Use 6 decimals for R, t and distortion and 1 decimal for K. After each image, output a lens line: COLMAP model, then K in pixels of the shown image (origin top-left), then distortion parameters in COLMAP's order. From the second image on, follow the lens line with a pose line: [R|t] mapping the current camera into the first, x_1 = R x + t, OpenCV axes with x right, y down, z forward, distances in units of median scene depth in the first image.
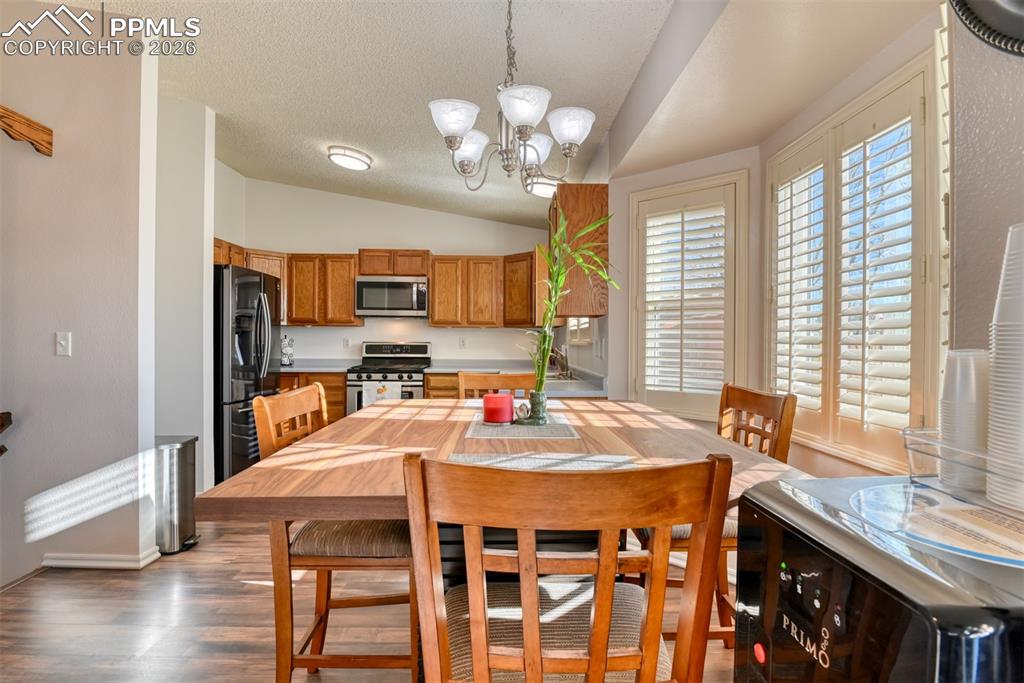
lens RADIAL K [[501.9, 0, 517.5], [0, 501.9, 345.2], [0, 0, 1]] dist [-0.023759, -0.003058]
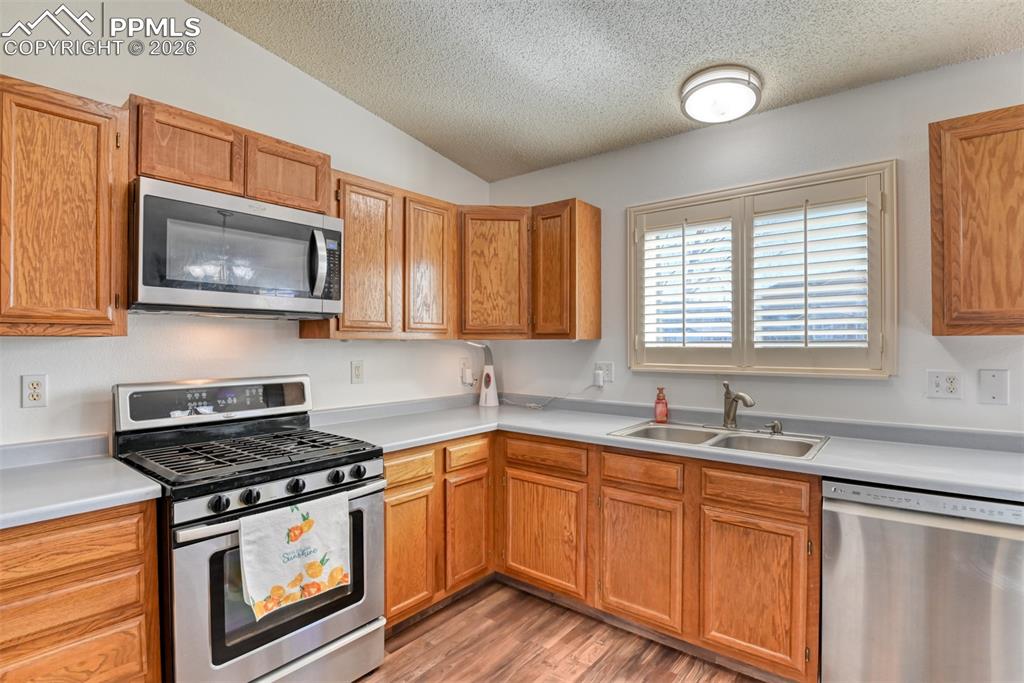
lens RADIAL K [[501.9, 0, 514.4], [0, 501.9, 343.7], [0, 0, 1]] dist [-0.023759, -0.003058]
pose [[0.658157, -0.009530, 0.752821, -0.404686], [0.011695, 0.999929, 0.002434, -0.033195], [-0.752790, 0.007202, 0.658221, 0.629780]]
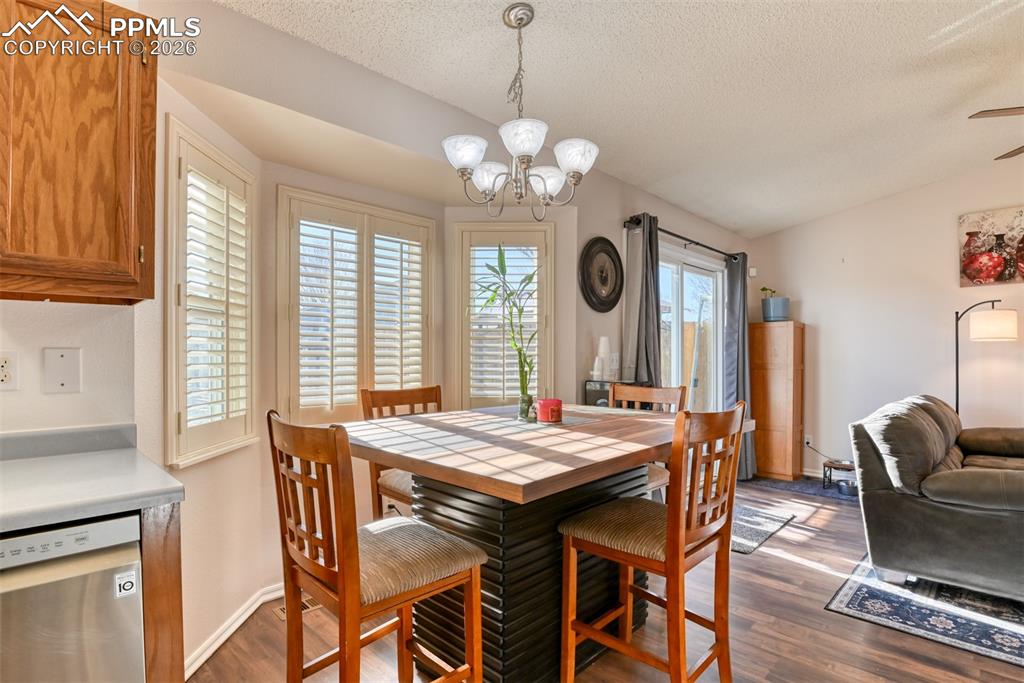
lens RADIAL K [[501.9, 0, 516.9], [0, 501.9, 355.2], [0, 0, 1]] dist [-0.023759, -0.003058]
pose [[-0.691114, -0.004003, 0.722735, -0.271486], [0.003083, 0.999959, 0.008486, -0.006152], [-0.722740, 0.008093, -0.691073, 0.606546]]
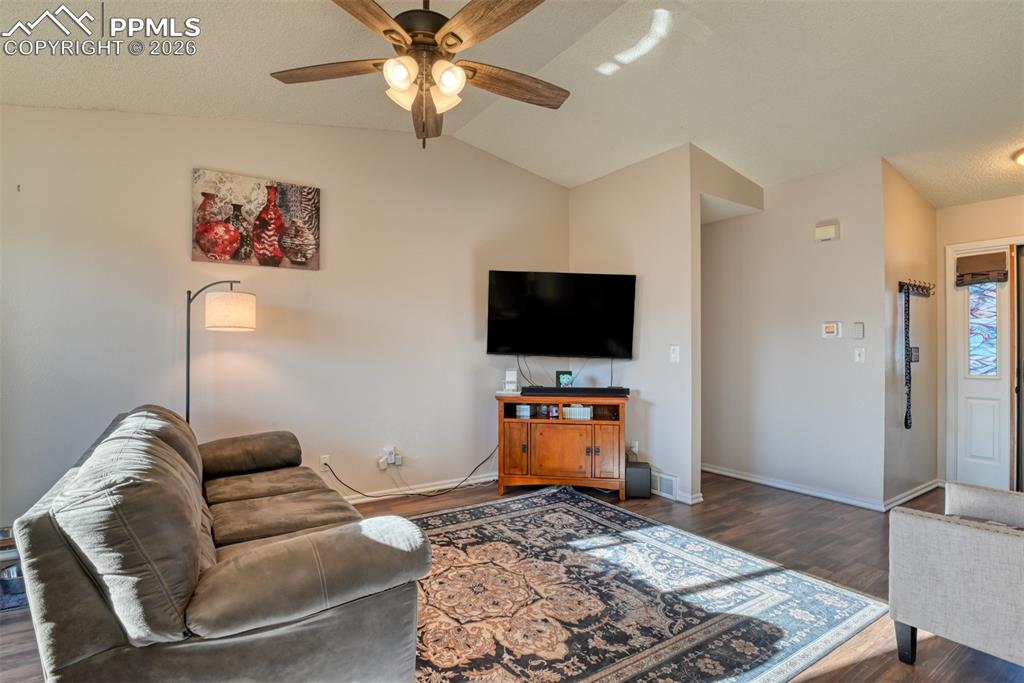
lens RADIAL K [[501.9, 0, 511.0], [0, 501.9, 344.8], [0, 0, 1]] dist [-0.023759, -0.003058]
pose [[-0.848130, -0.016932, -0.529518, -0.204022], [-0.017474, 0.999839, -0.003984, -0.005527], [0.529501, 0.005874, -0.848289, 0.279082]]
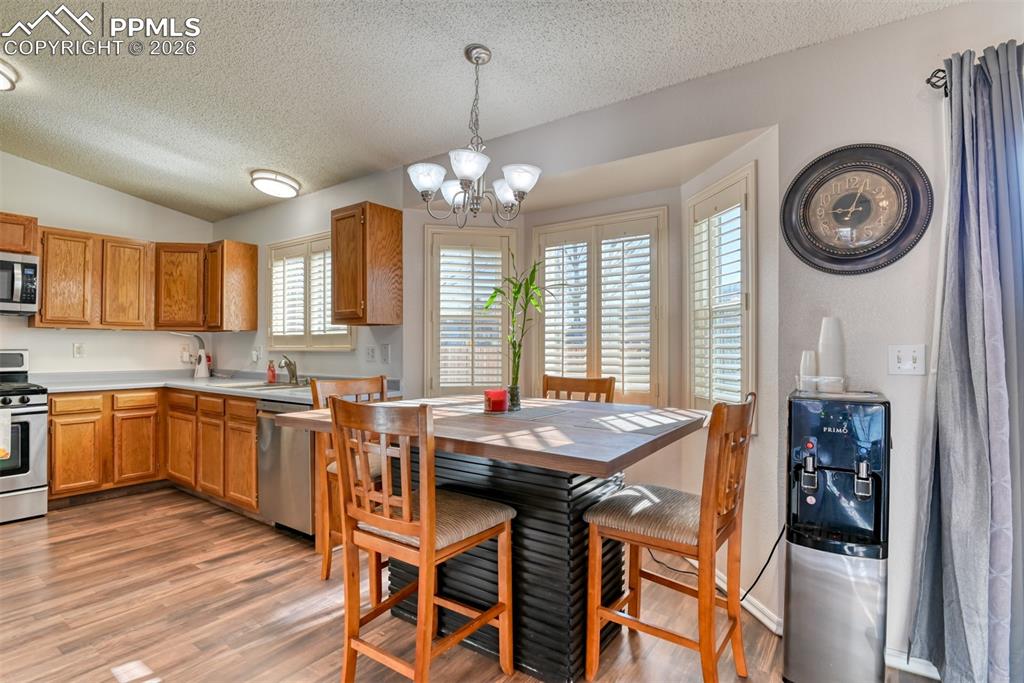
lens RADIAL K [[501.9, 0, 510.8], [0, 501.9, 339.8], [0, 0, 1]] dist [-0.023759, -0.003058]
pose [[0.606214, 0.005153, 0.795285, -0.328572], [0.008895, 0.999873, -0.013258, -0.004411], [-0.795252, 0.015111, 0.606091, 0.058837]]
